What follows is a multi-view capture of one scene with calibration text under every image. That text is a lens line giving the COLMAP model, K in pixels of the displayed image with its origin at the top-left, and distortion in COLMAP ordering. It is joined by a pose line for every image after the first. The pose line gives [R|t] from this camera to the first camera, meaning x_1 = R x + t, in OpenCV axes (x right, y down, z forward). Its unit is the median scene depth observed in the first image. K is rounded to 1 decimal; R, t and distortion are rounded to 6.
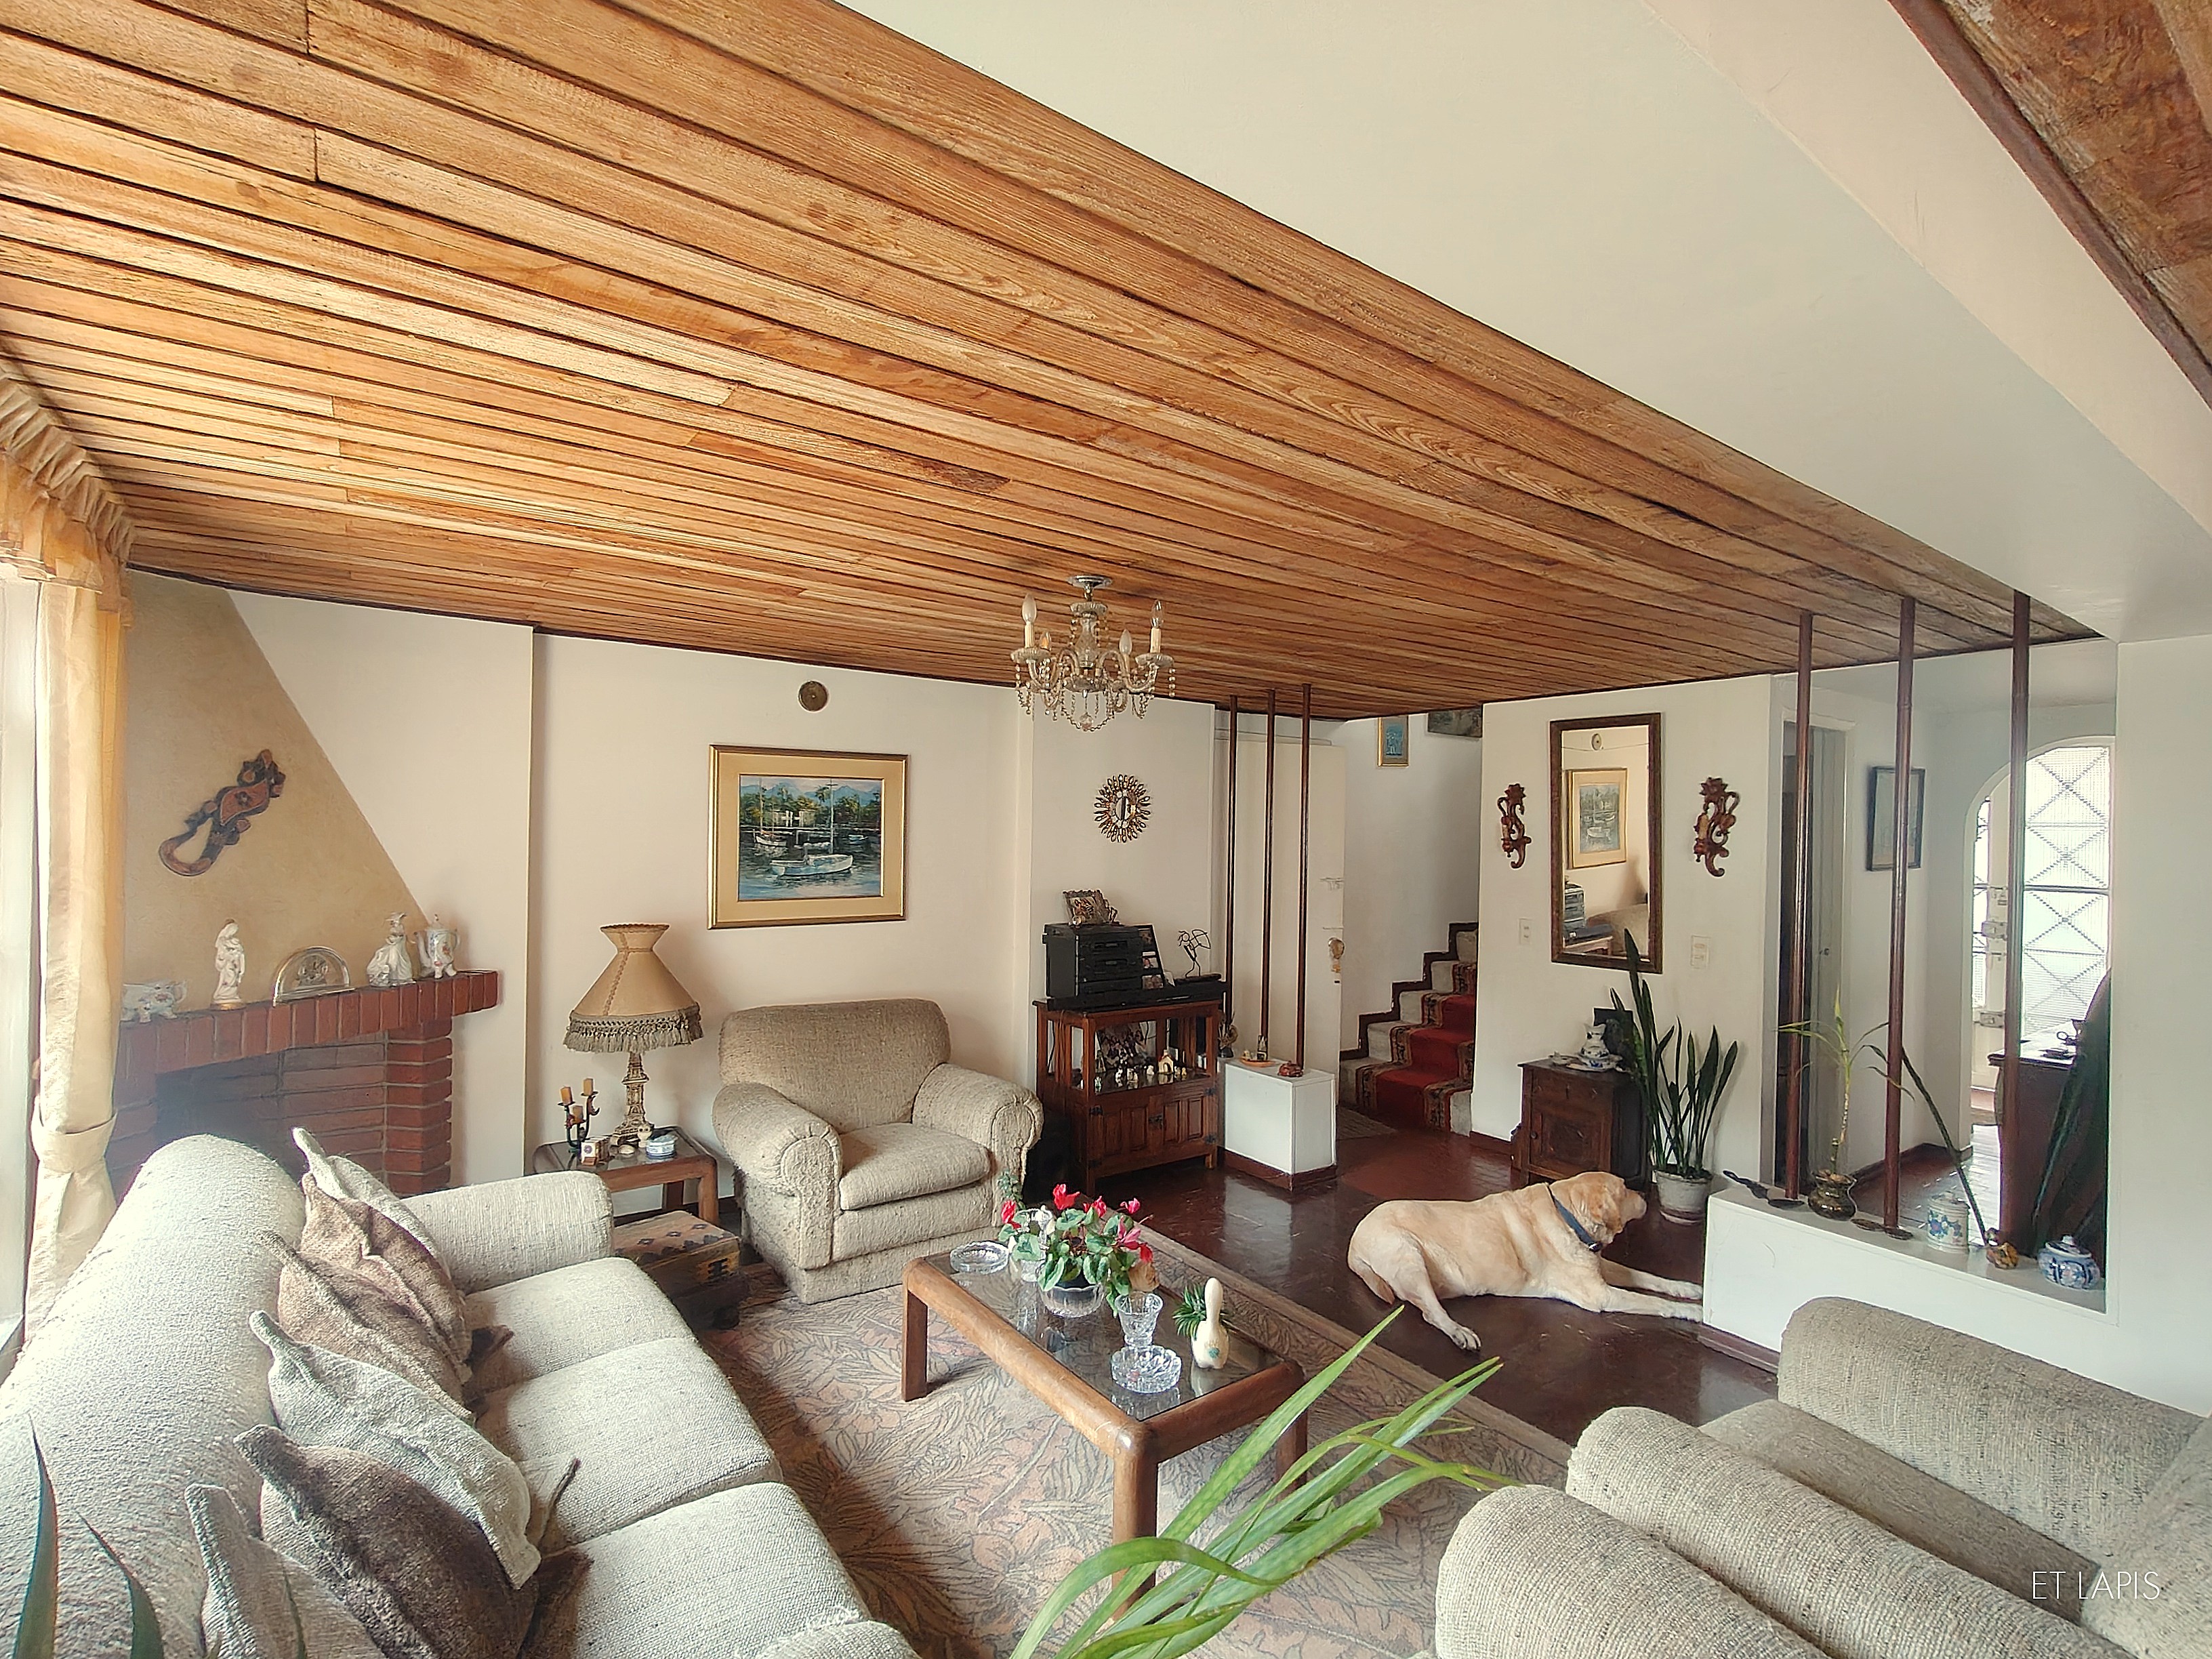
lens RADIAL K [[1042.6, 0, 1115.8], [0, 1042.6, 834.4], [0, 0, 1]] dist [-0.000334, 0.000692]
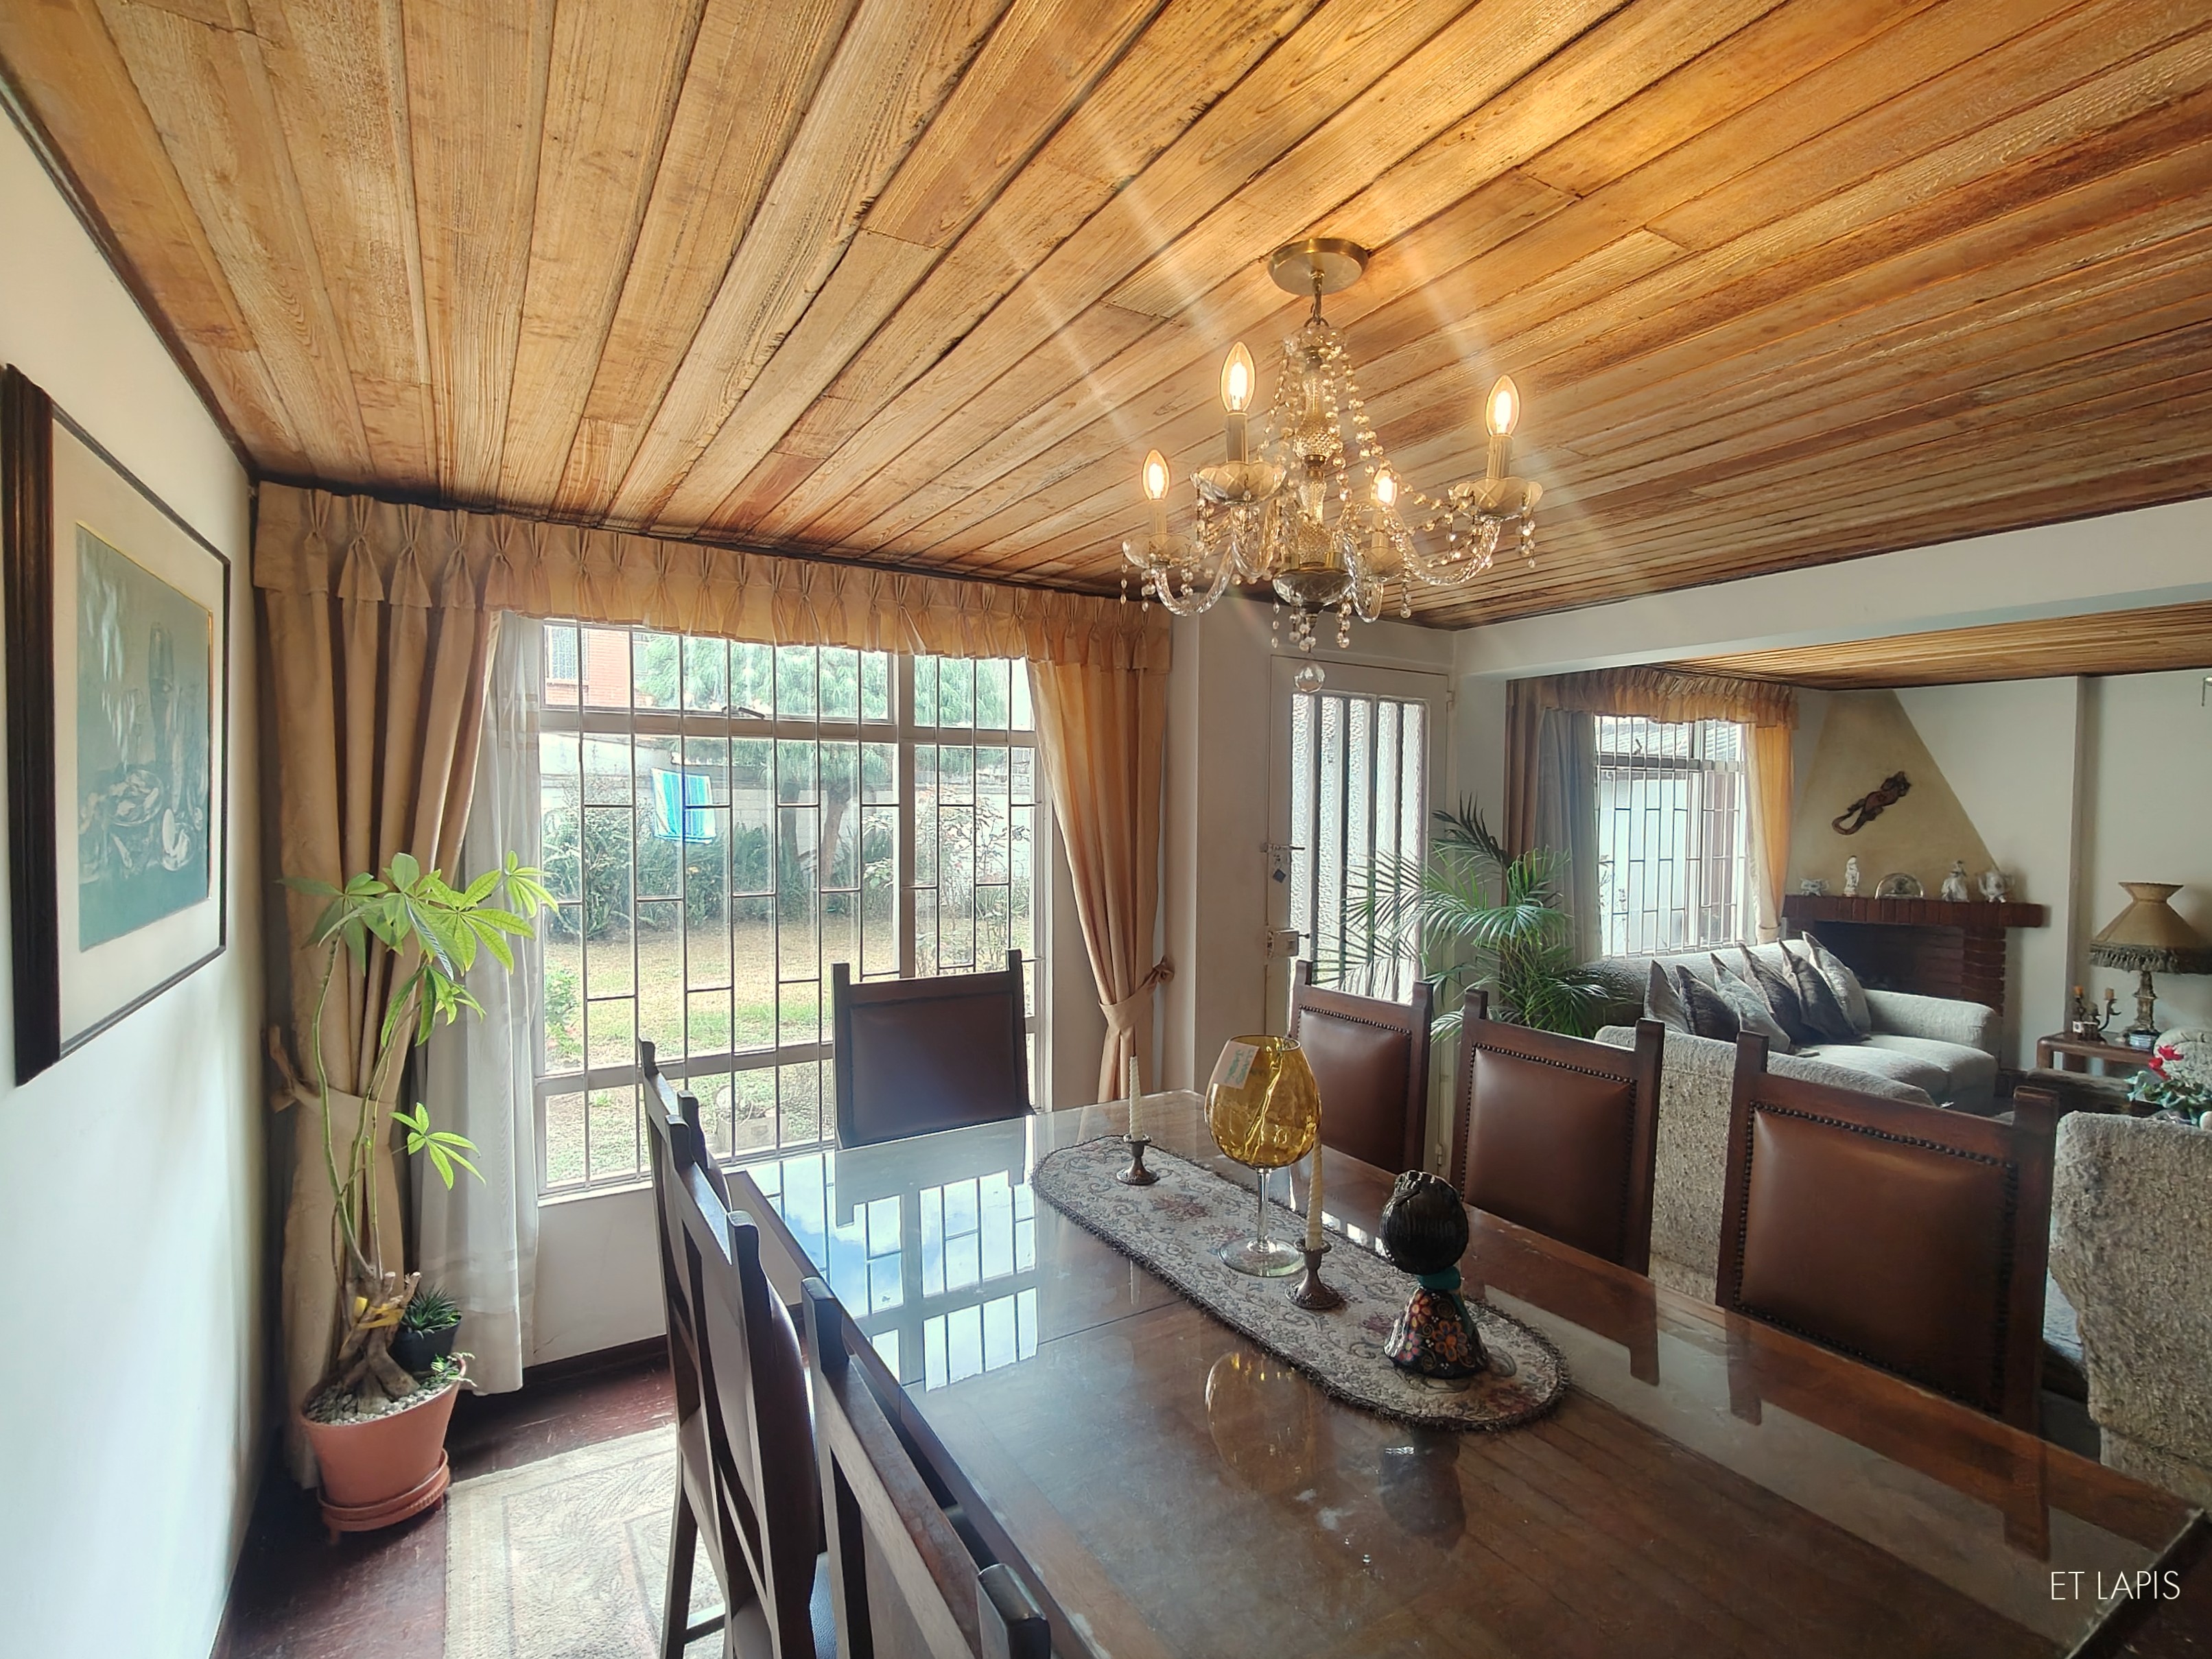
lens RADIAL K [[1042.6, 0, 1113.4], [0, 1042.6, 830.2], [0, 0, 1]] dist [-0.000334, 0.000692]
pose [[-0.078579, 0.004038, -0.996900, 0.875564], [-0.009608, 0.999942, 0.004808, 0.022383], [0.996862, 0.009956, -0.078536, -0.207527]]
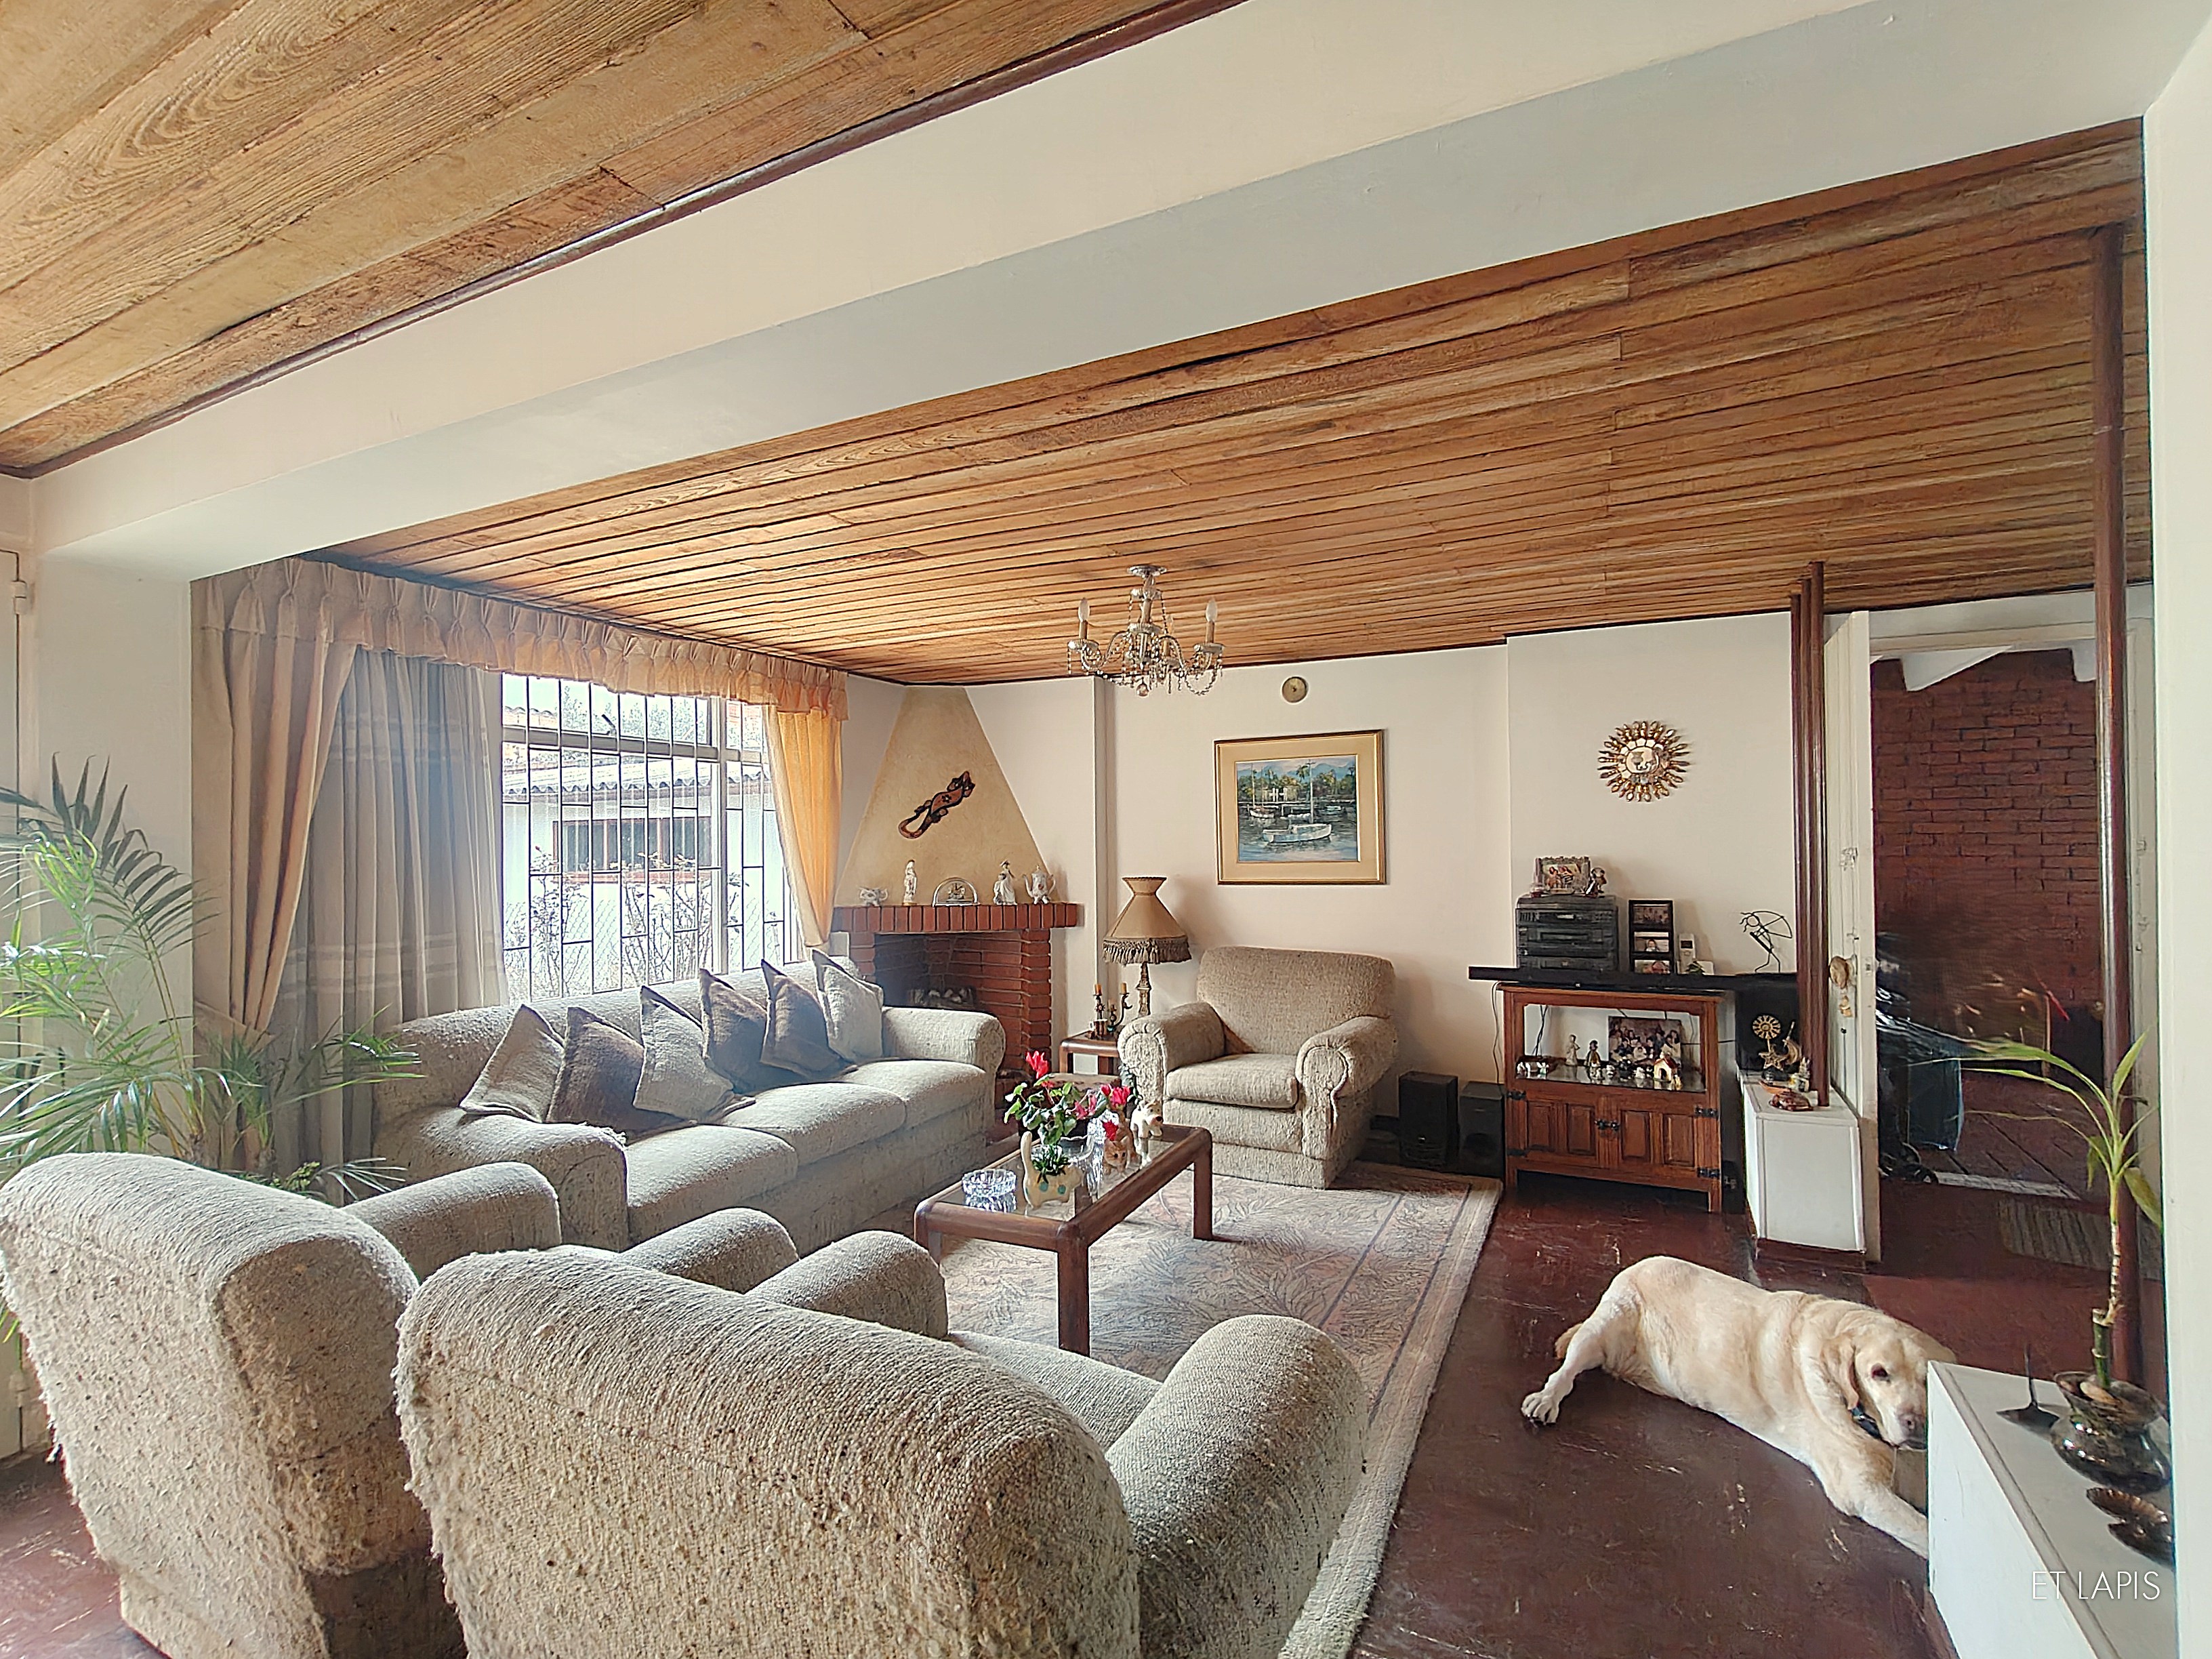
lens RADIAL K [[1042.6, 0, 1102.4], [0, 1042.6, 837.9], [0, 0, 1]] dist [-0.000334, 0.000692]
pose [[0.463699, -0.025722, -0.885619, 0.654698], [0.018198, 0.999644, -0.019506, 0.054352], [0.885806, -0.007072, 0.464002, 0.268749]]
